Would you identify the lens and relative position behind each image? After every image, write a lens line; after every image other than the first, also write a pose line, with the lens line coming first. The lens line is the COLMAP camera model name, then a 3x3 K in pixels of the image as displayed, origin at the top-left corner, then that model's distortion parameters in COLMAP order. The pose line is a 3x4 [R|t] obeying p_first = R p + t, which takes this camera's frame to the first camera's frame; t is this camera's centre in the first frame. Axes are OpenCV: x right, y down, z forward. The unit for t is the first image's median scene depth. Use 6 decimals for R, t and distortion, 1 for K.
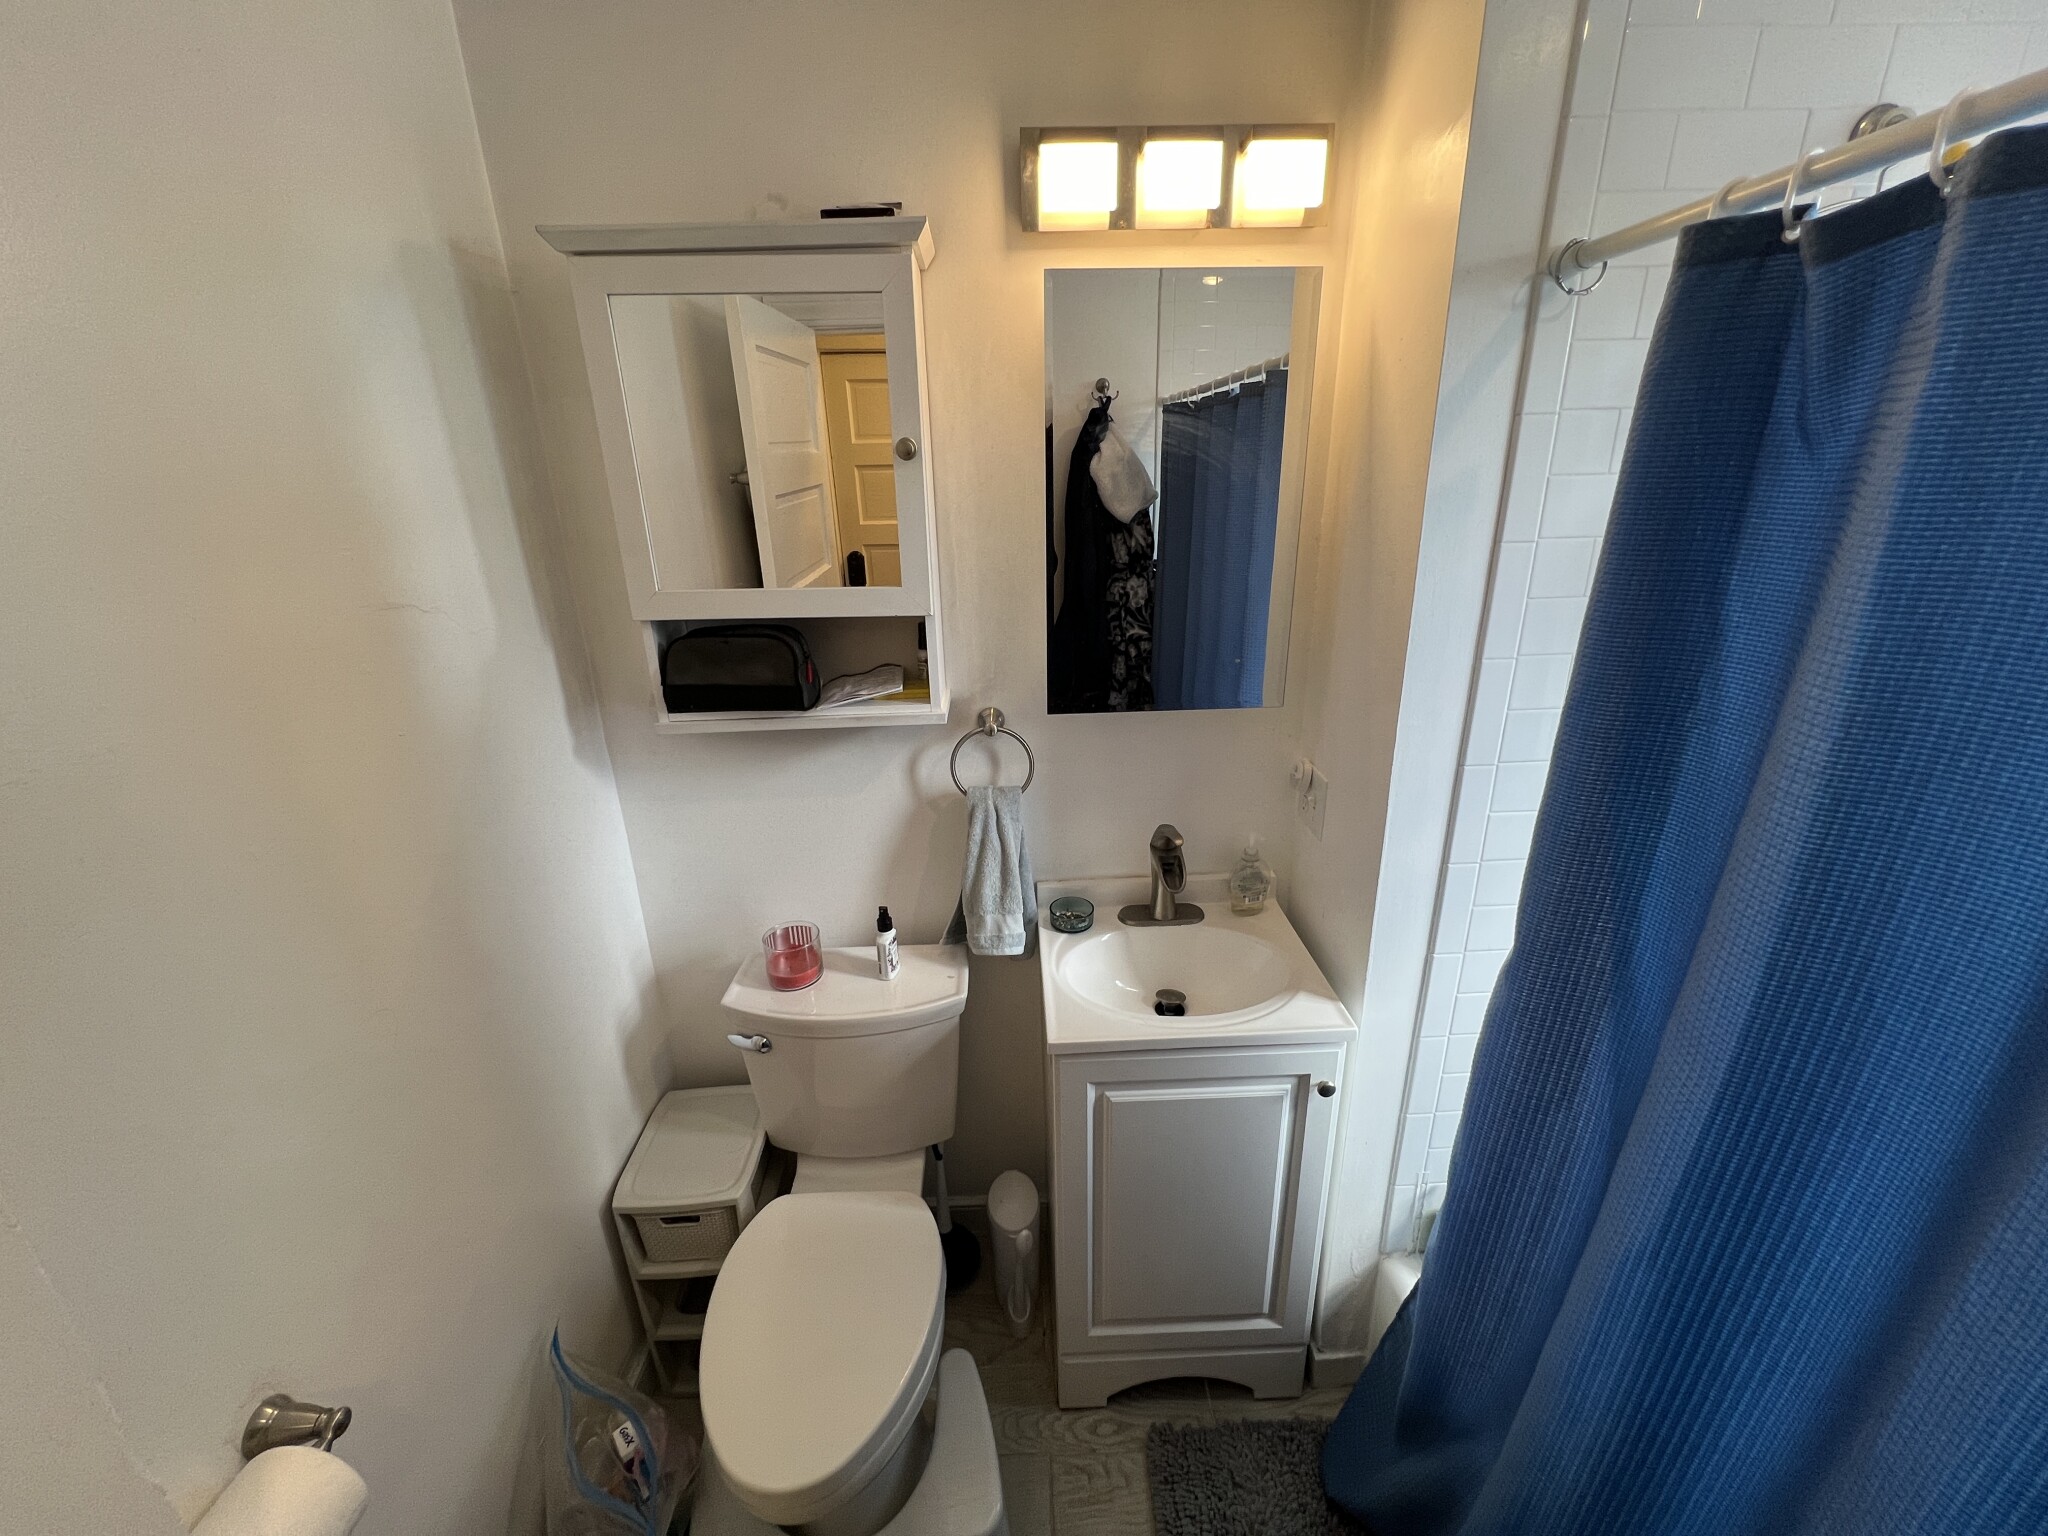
lens RADIAL K [[820.1, 0, 1020.7], [0, 820.1, 767.0], [0, 0, 1]] dist [-0.002378, -0.000190]
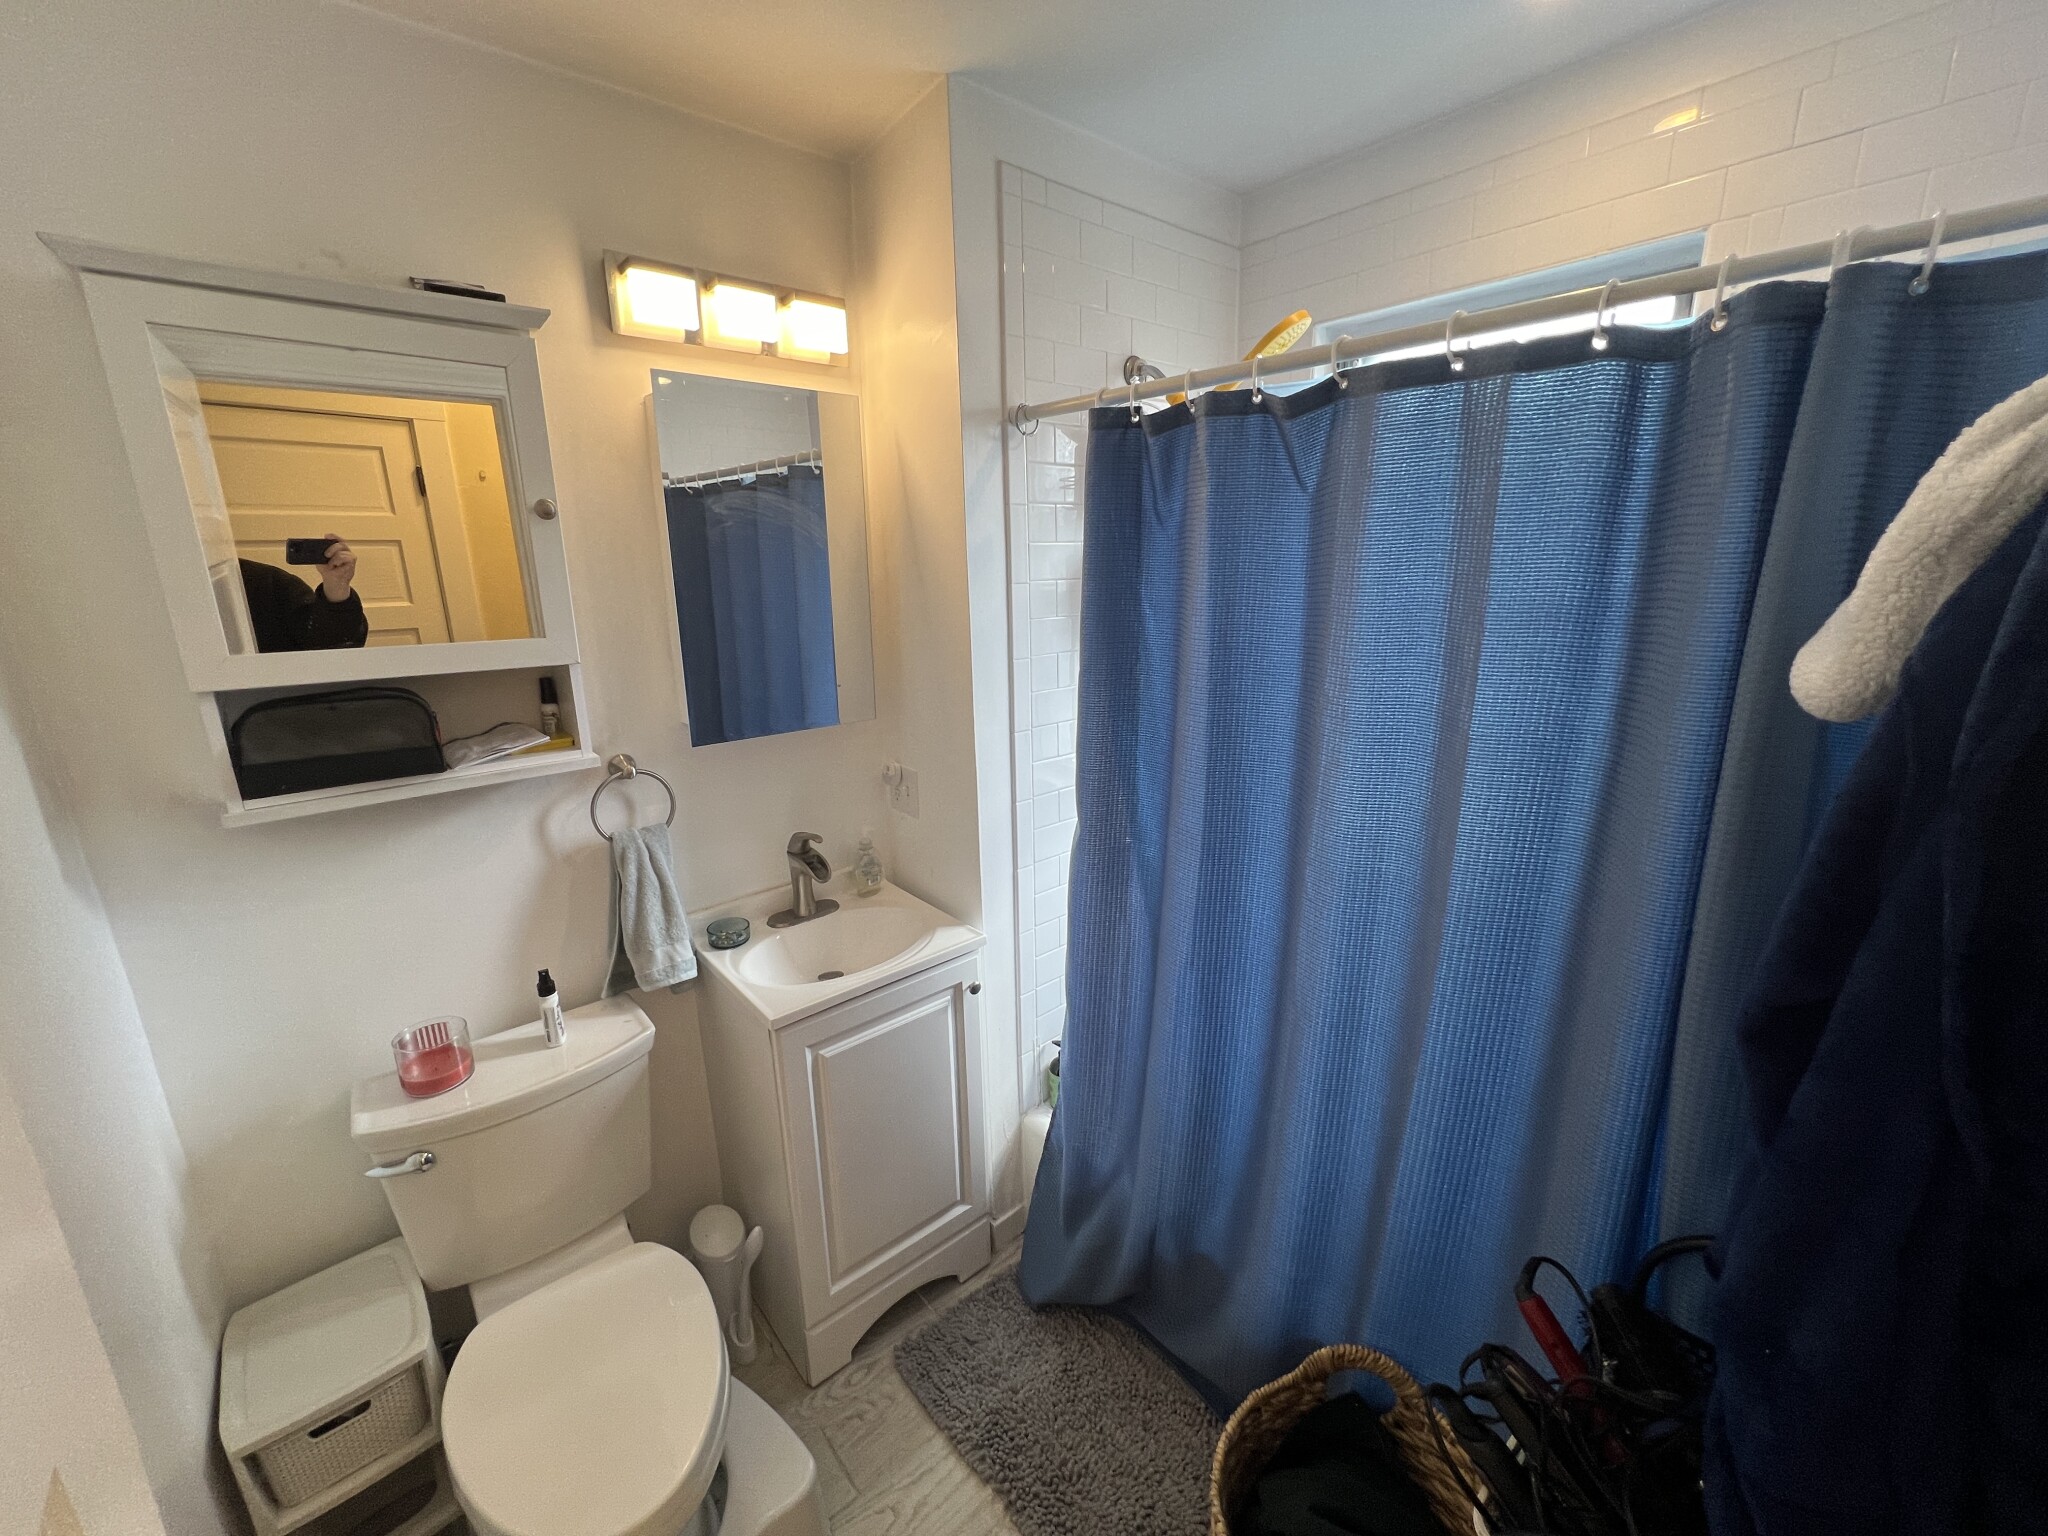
lens RADIAL K [[820.1, 0, 1020.7], [0, 820.1, 767.0], [0, 0, 1]] dist [-0.002378, -0.000190]
pose [[0.779630, -0.144958, 0.609233, -0.288331], [0.207909, 0.977576, -0.033459, 0.088090], [-0.590721, 0.152751, 0.792285, -0.137253]]
